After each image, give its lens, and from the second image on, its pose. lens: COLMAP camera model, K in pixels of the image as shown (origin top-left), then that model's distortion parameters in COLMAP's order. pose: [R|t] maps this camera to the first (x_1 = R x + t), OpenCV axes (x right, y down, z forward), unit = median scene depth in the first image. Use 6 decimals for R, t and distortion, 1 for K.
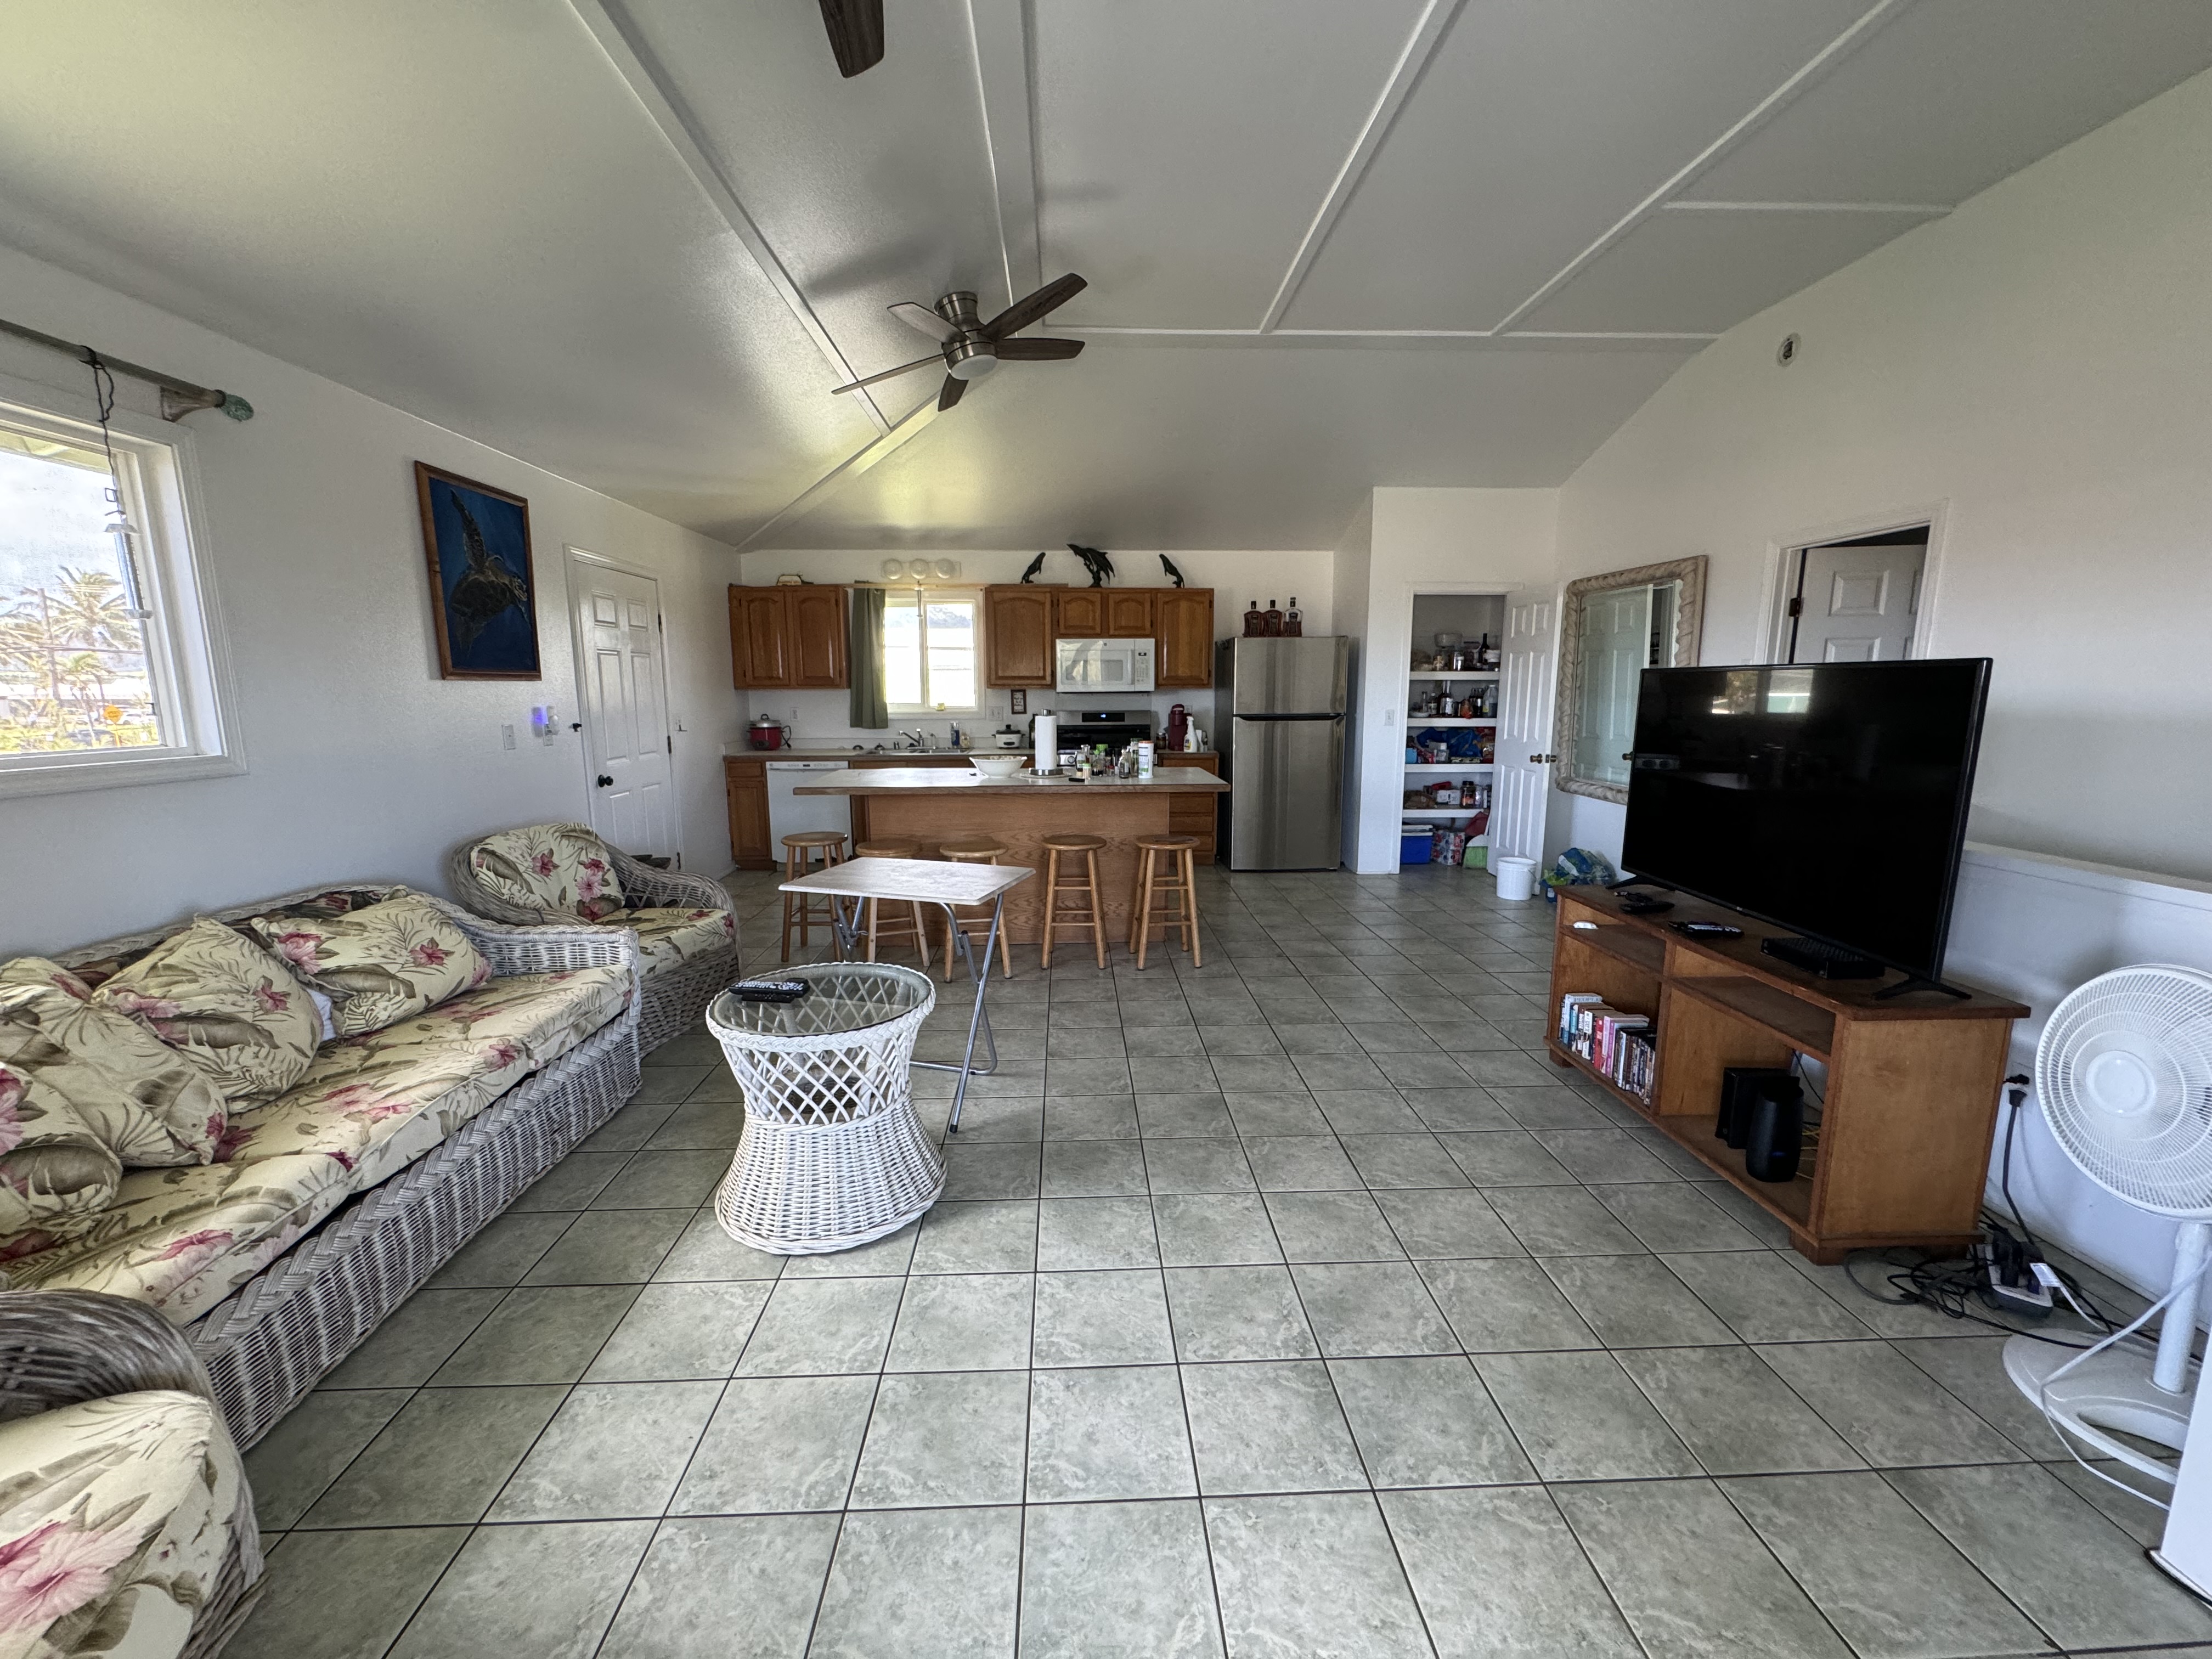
lens RADIAL K [[888.4, 0, 1107.2], [0, 888.4, 831.7], [0, 0, 1]] dist [0.001522, 0.000182]
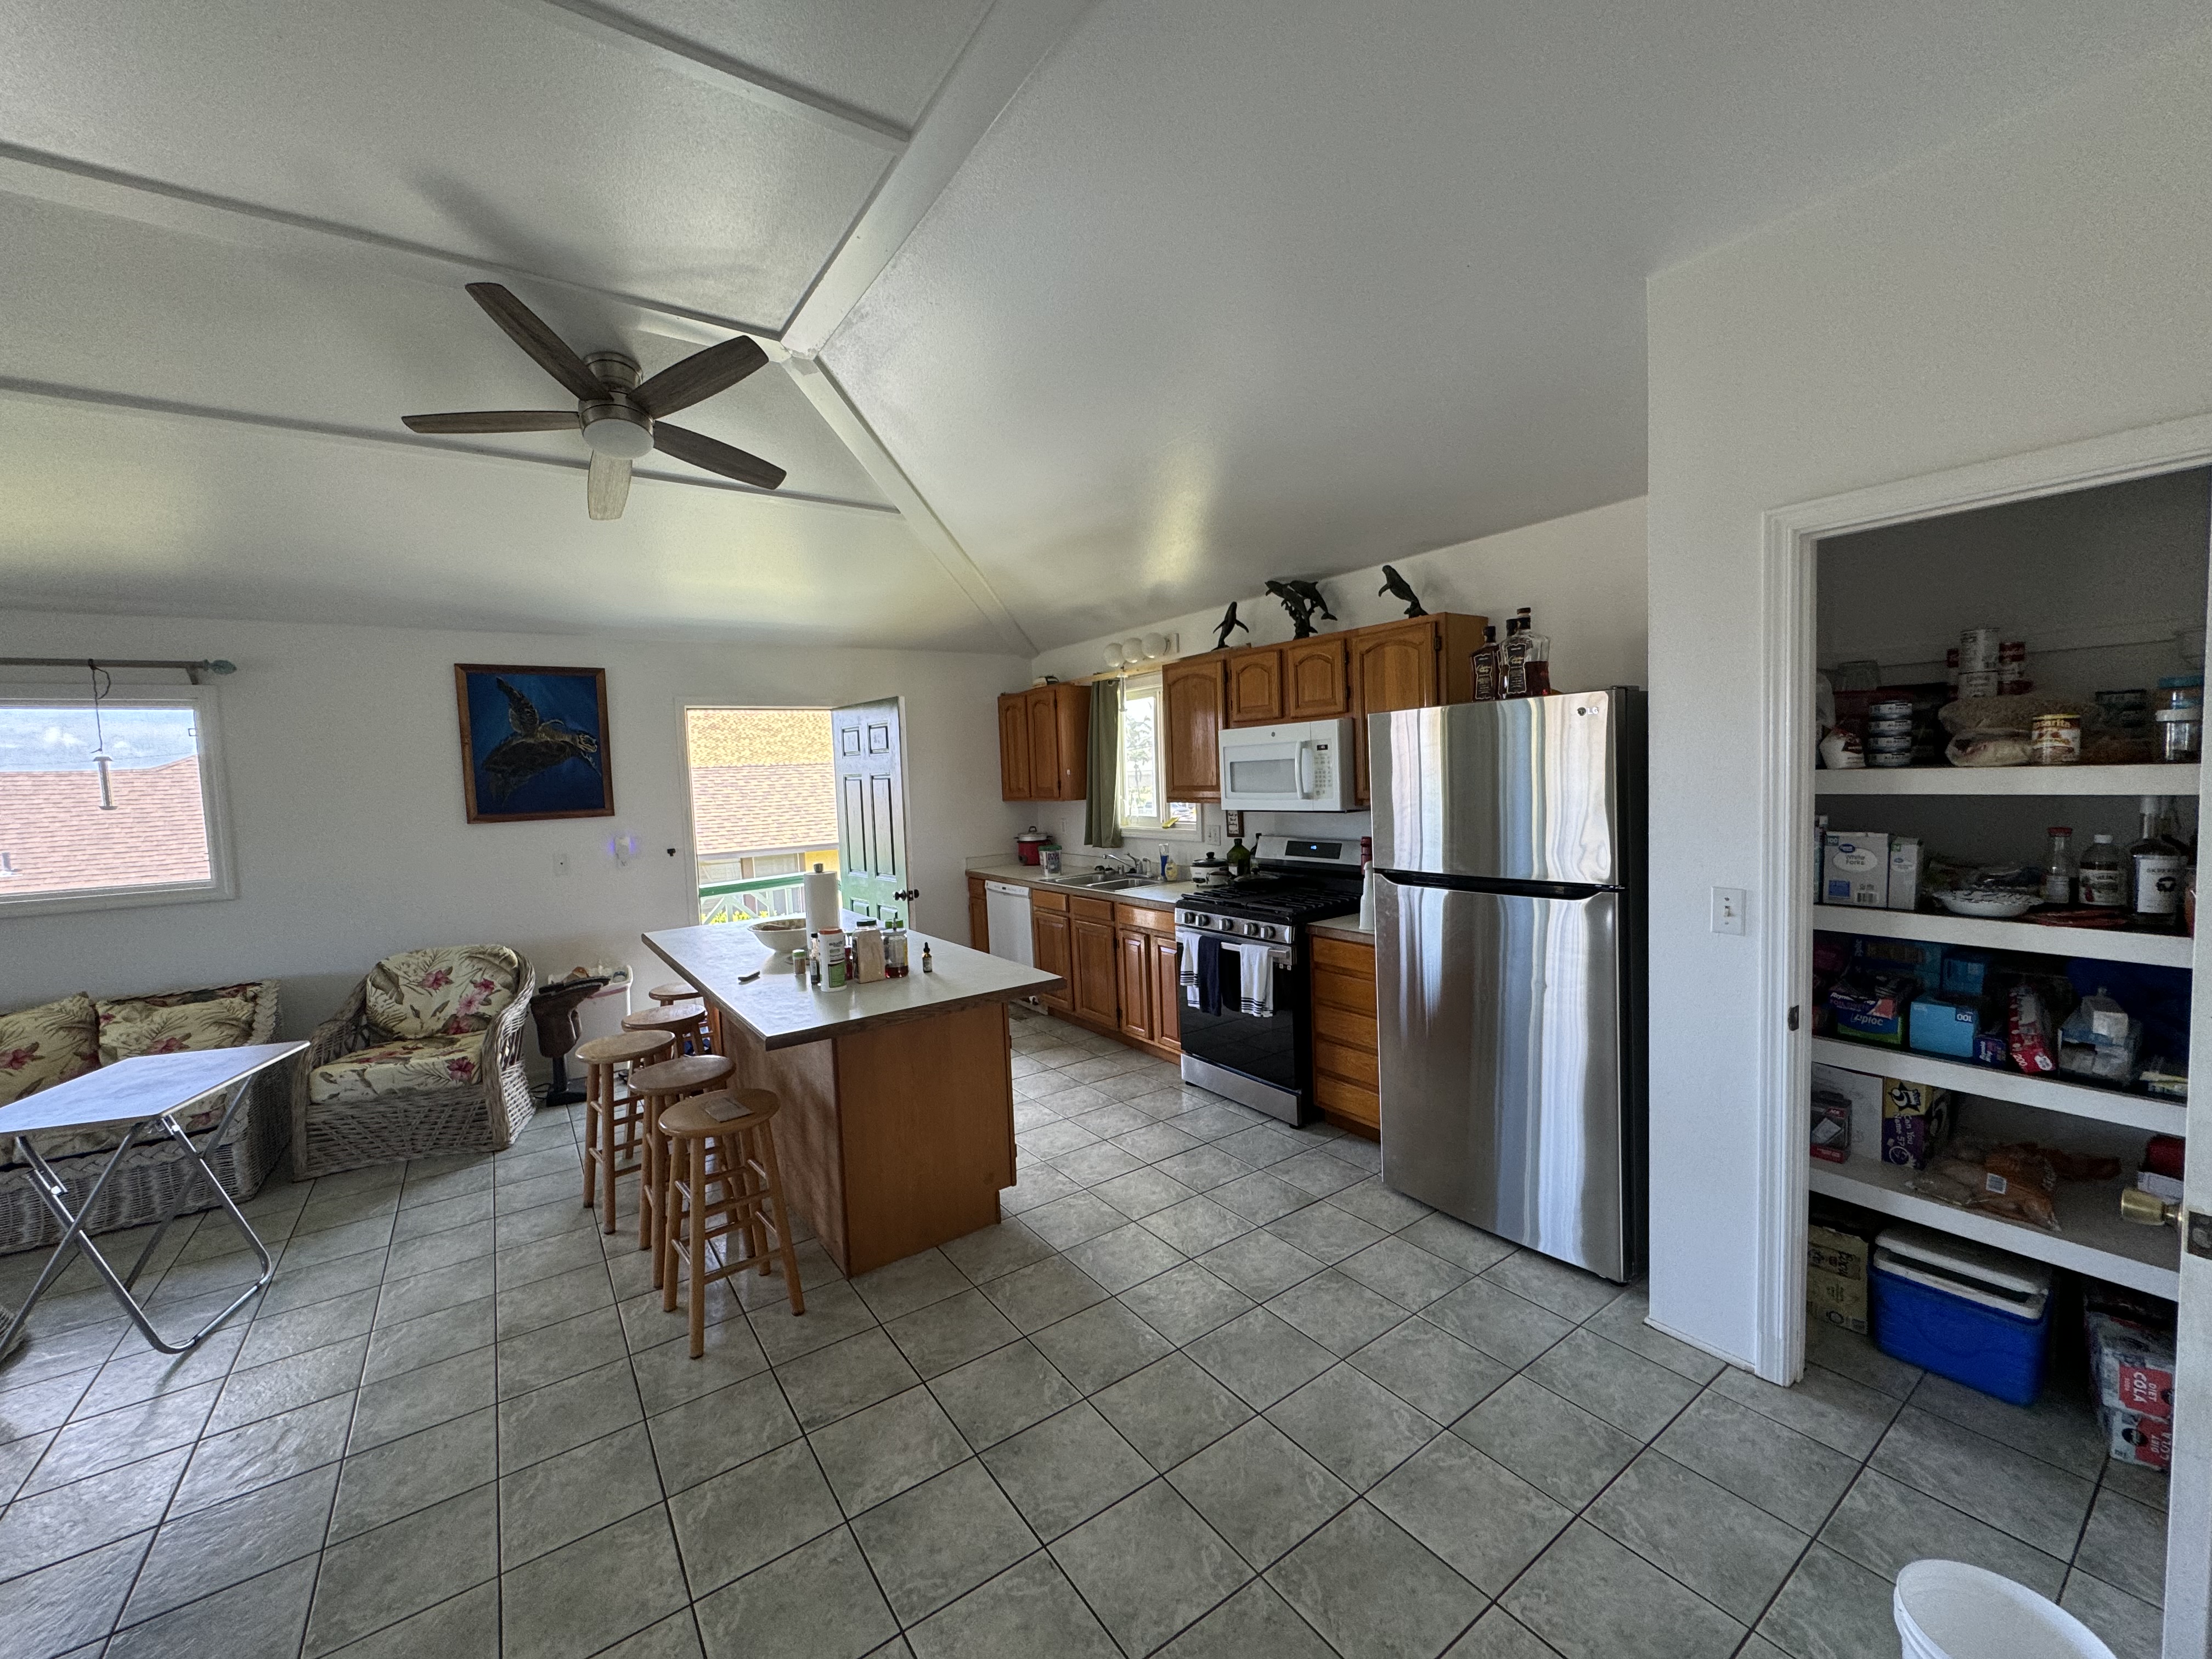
lens RADIAL K [[888.4, 0, 1103.9], [0, 888.4, 828.5], [0, 0, 1]] dist [0.001522, 0.000182]
pose [[0.530653, 0.036549, -0.846801, 0.484585], [-0.097929, 0.995023, -0.018421, -0.131578], [0.841913, 0.092701, 0.531591, 0.620117]]
